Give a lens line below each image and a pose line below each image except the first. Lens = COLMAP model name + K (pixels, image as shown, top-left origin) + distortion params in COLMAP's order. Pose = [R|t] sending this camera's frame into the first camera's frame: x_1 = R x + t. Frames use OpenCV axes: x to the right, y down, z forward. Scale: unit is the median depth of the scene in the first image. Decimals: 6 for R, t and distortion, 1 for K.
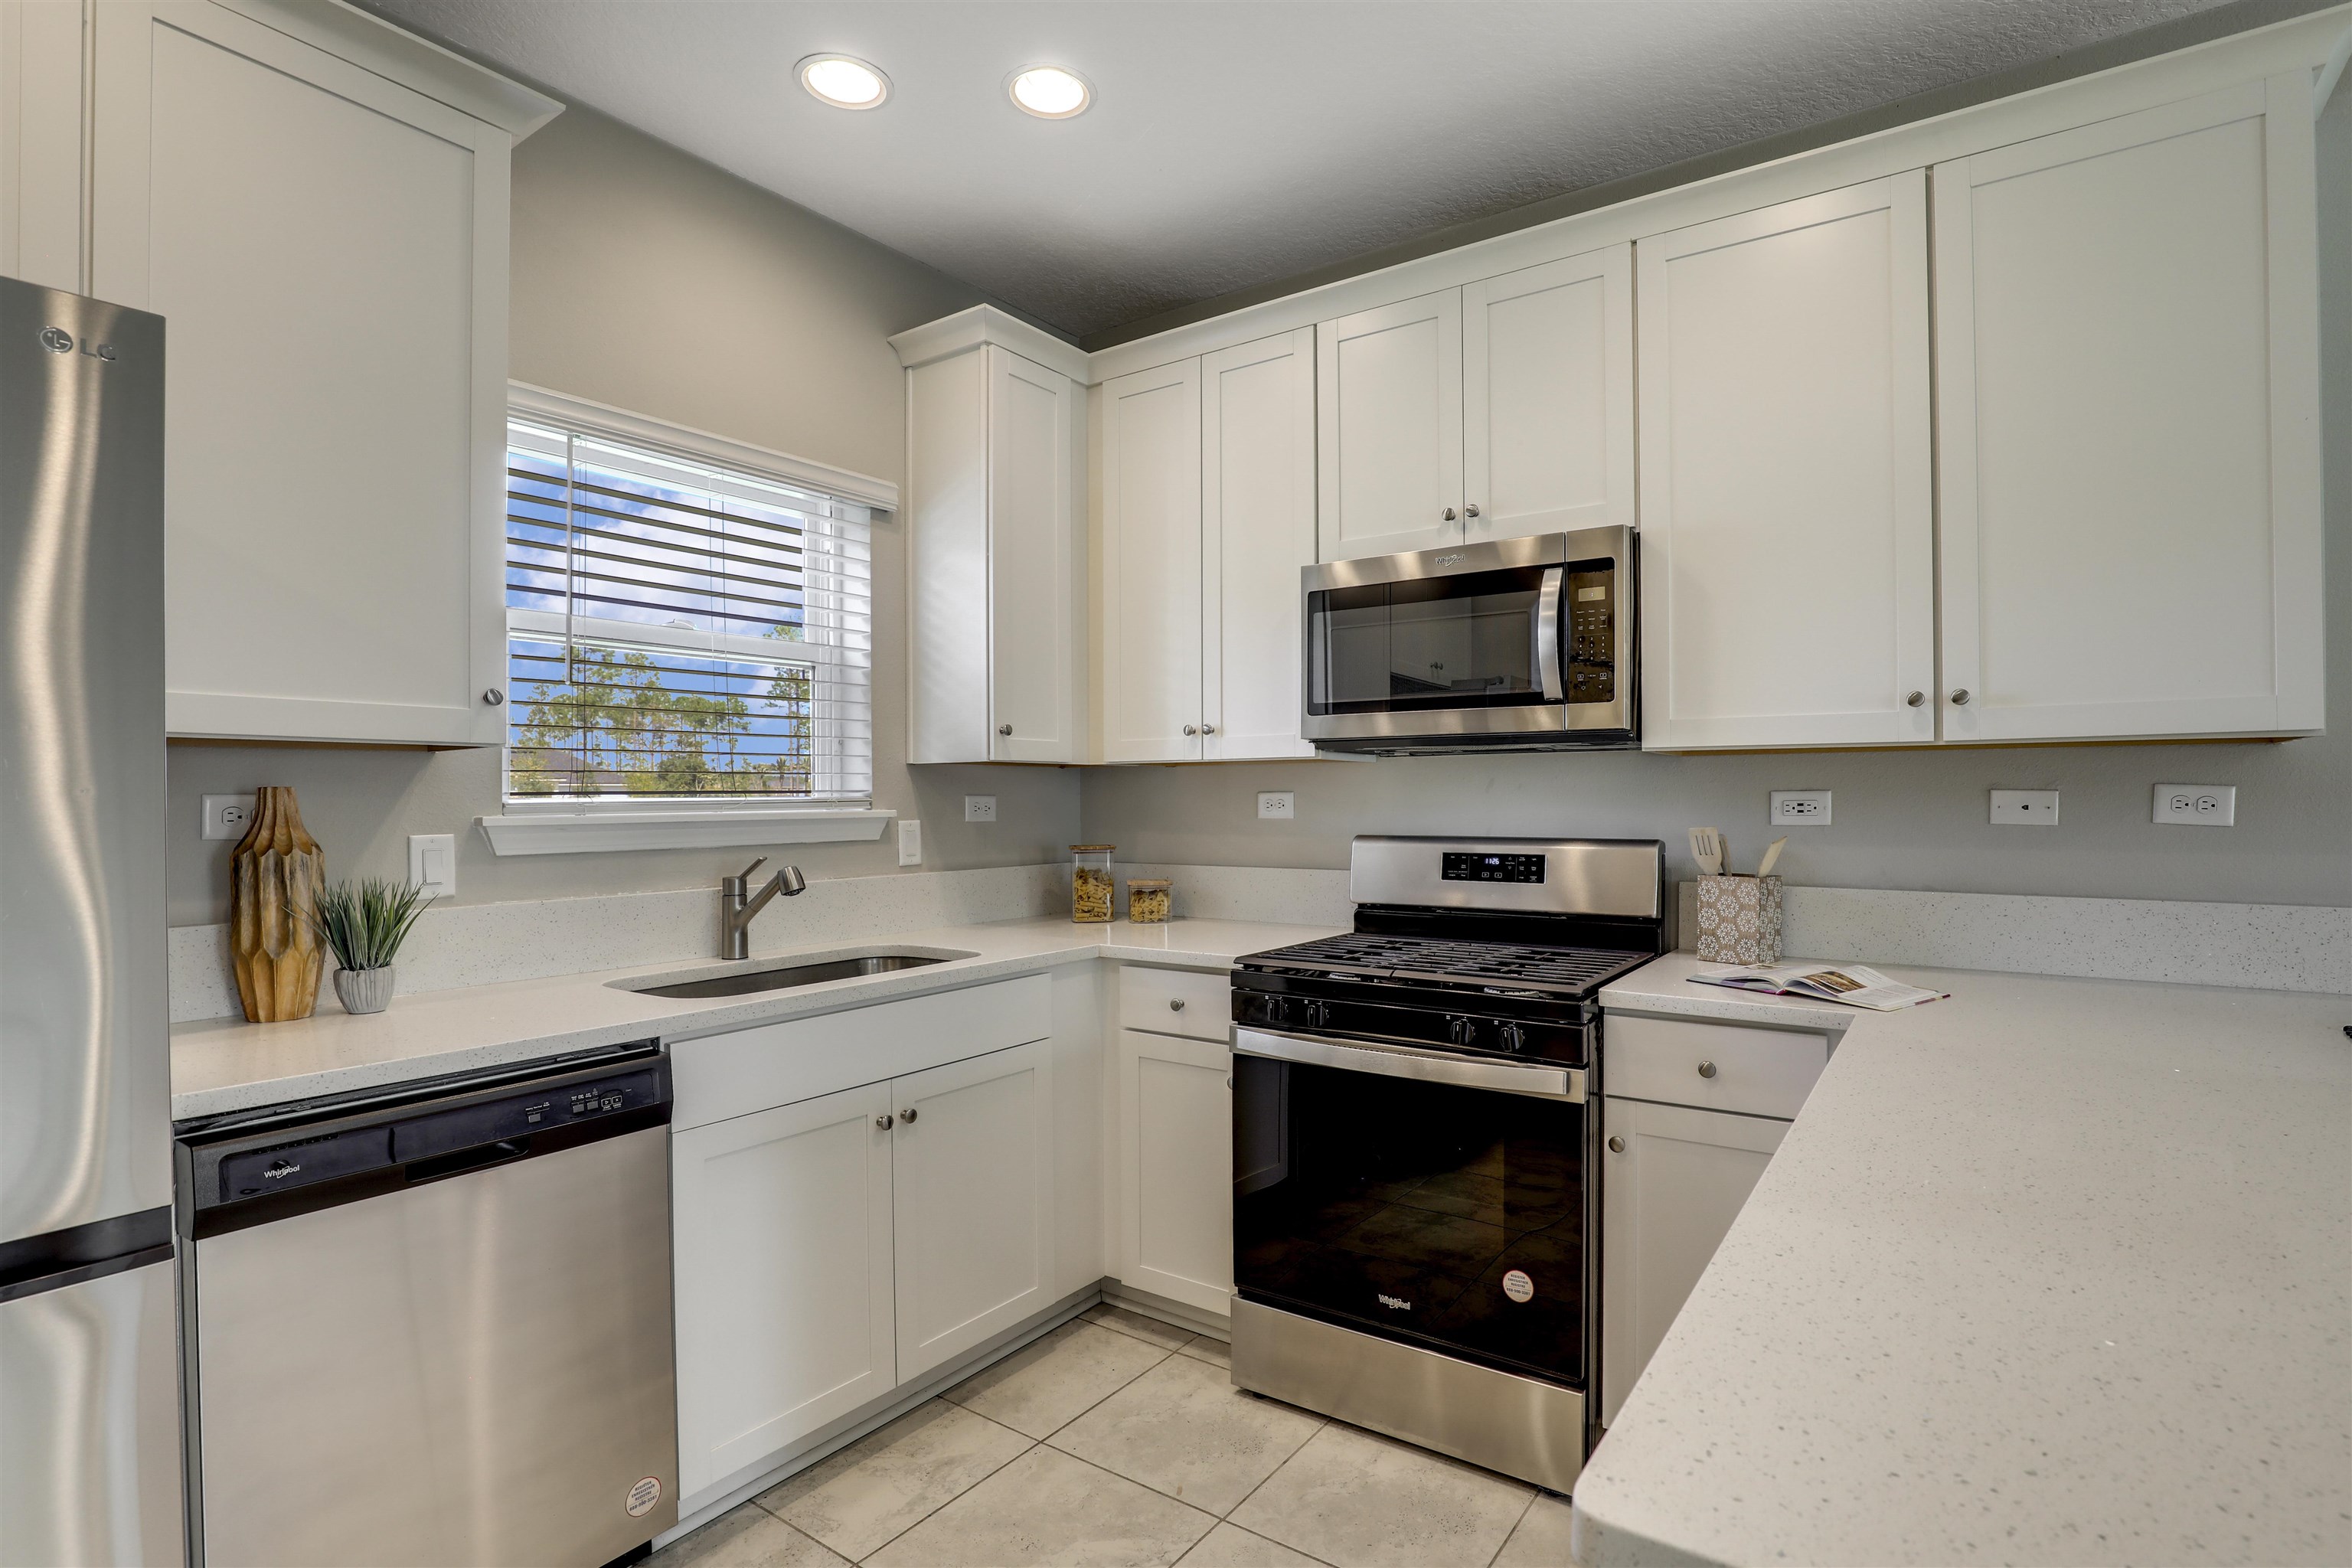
lens RADIAL K [[1156.6, 0, 1156.6], [0, 1156.6, 794.3], [0, 0, 1]] dist [-0.003711, -0.000236]
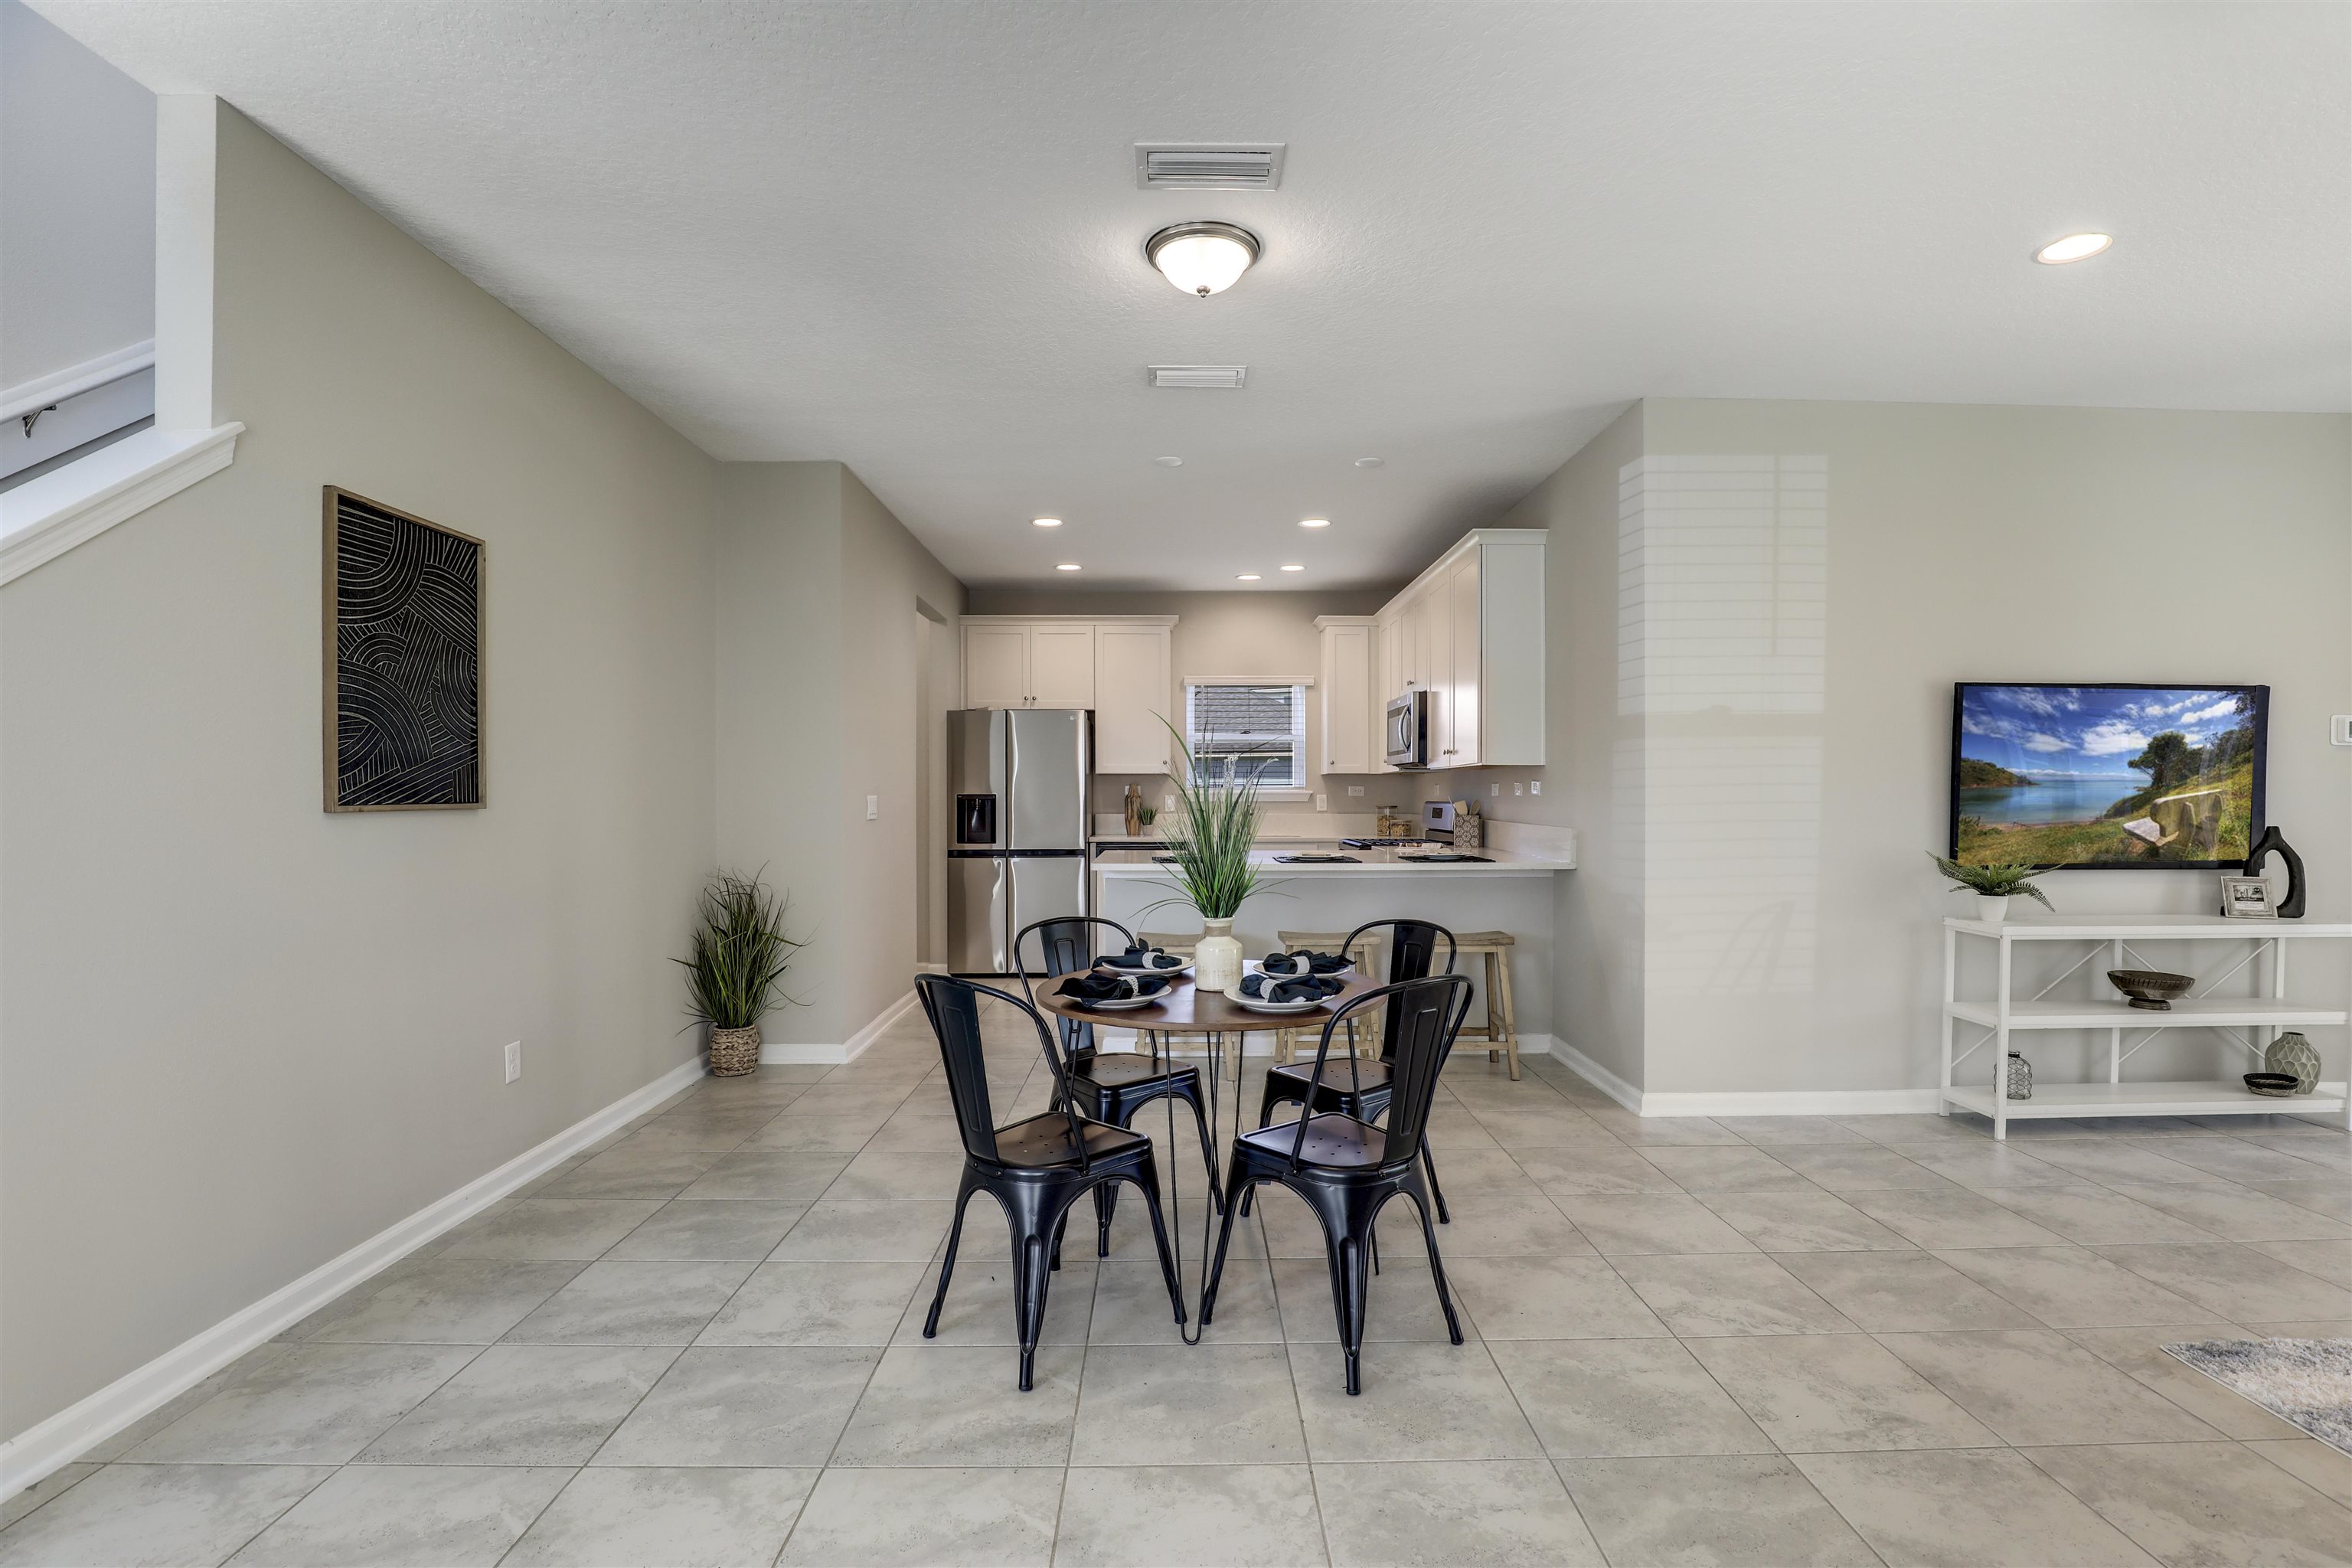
lens RADIAL K [[1098.7, 0, 1204.2], [0, 1098.7, 792.0], [0, 0, 1]] dist [-0.026315, 0.005569]
pose [[0.602469, 0.003429, -0.798135, 2.087949], [-0.002273, 0.999994, 0.002581, 0.010455], [0.798139, 0.000259, 0.602474, -0.990104]]
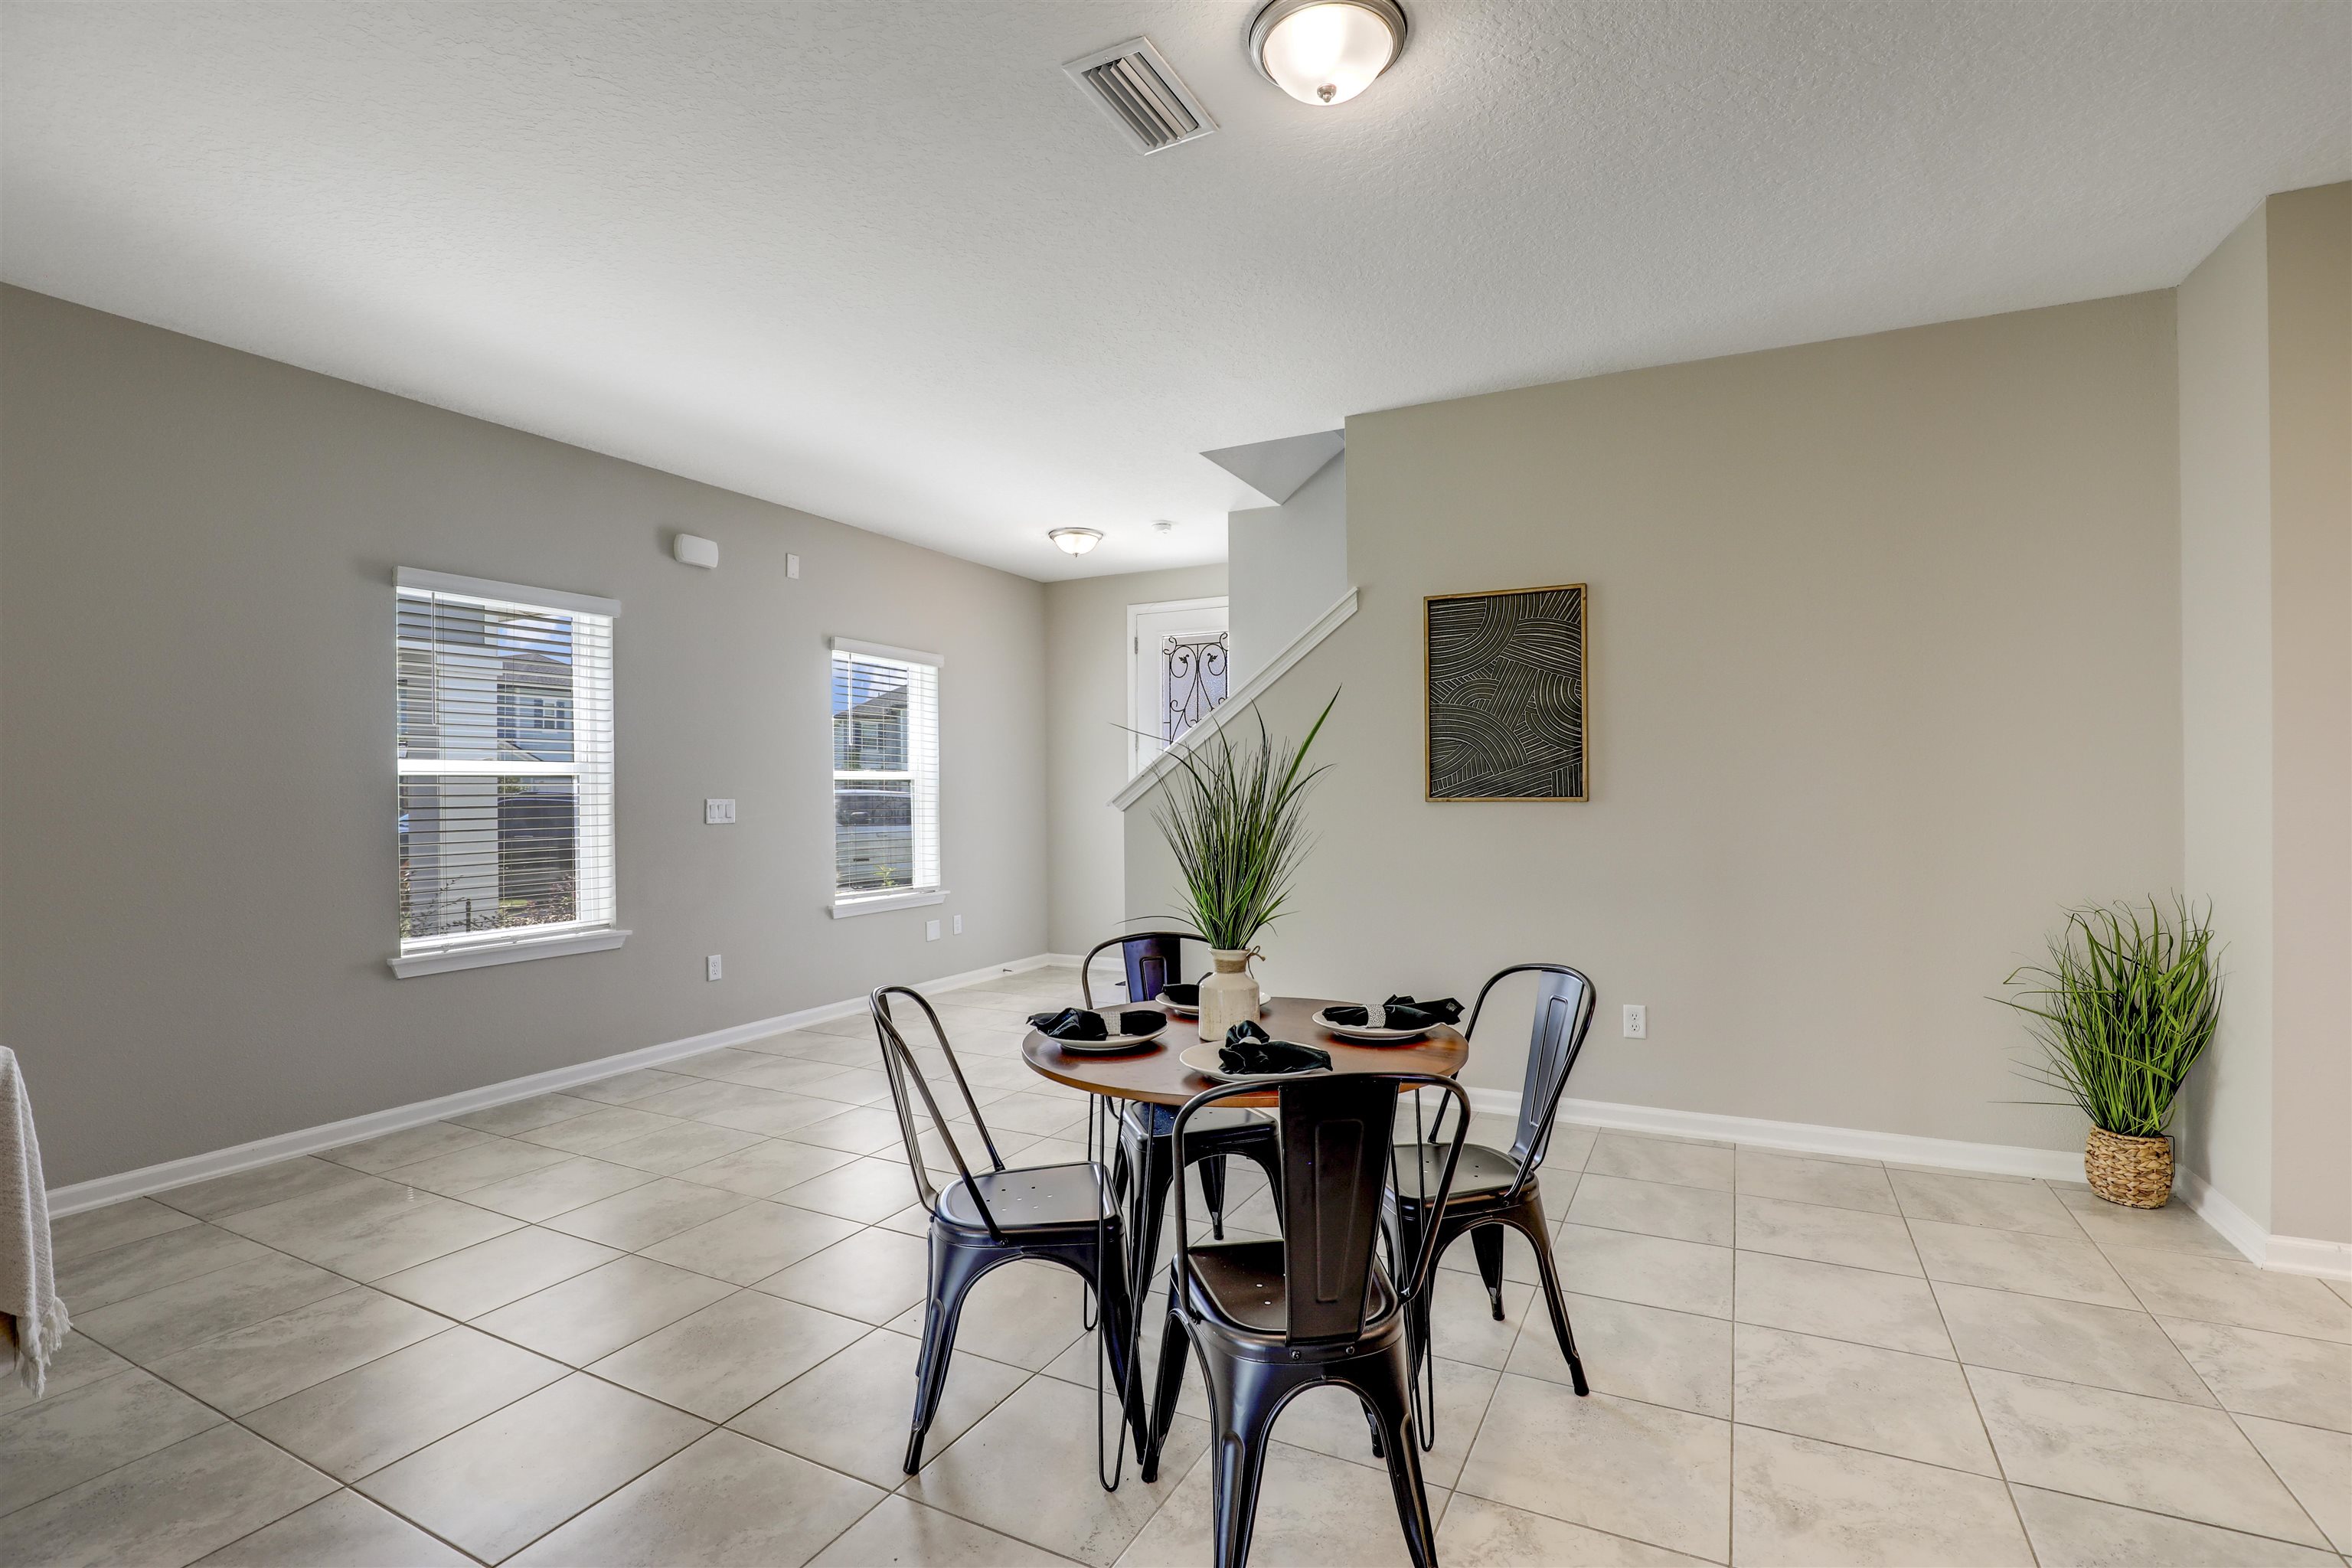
lens RADIAL K [[1096.1, 0, 1164.6], [0, 1096.1, 814.1], [0, 0, 1]] dist [-0.023481, 0.000008]
pose [[-0.992466, 0.011225, -0.122009, 1.368872], [0.008580, 0.999717, 0.022185, 0.013589], [0.122223, 0.020971, -0.992281, 0.565702]]
